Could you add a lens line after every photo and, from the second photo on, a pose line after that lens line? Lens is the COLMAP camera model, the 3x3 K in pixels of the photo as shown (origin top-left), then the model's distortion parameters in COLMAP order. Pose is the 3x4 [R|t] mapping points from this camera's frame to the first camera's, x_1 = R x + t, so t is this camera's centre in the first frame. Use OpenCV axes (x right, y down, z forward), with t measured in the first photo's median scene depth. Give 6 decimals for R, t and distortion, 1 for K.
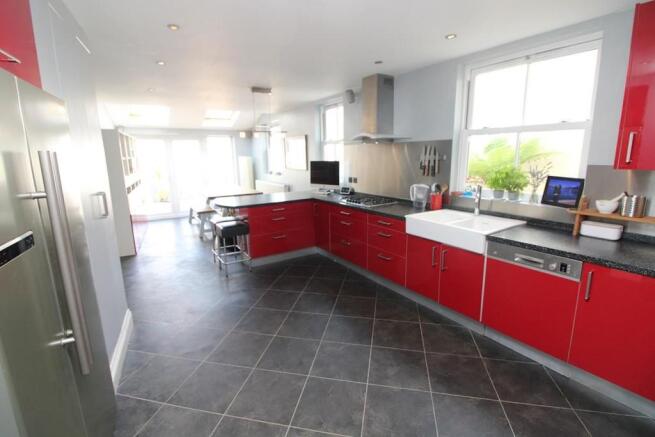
lens RADIAL K [[313.3, 0, 327.5], [0, 313.3, 218.5], [0, 0, 1]] dist [-0.045496, -0.000183]
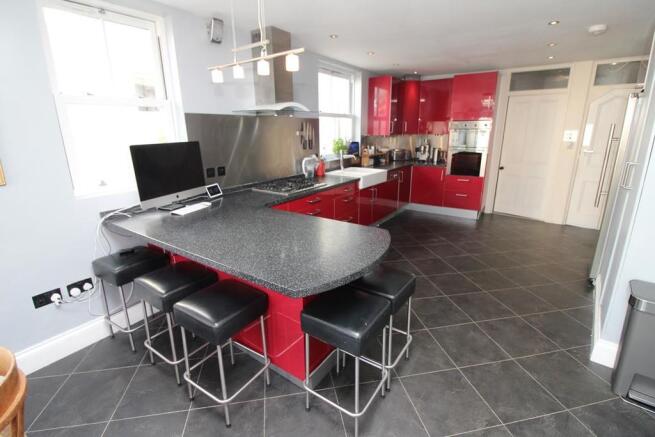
lens RADIAL K [[313.3, 0, 327.5], [0, 313.3, 218.5], [0, 0, 1]] dist [-0.045496, -0.000183]
pose [[-0.384220, -0.238019, 0.892032, -0.800407], [0.193939, 0.923831, 0.330037, -0.268428], [-0.902642, 0.299807, -0.308794, 1.369979]]
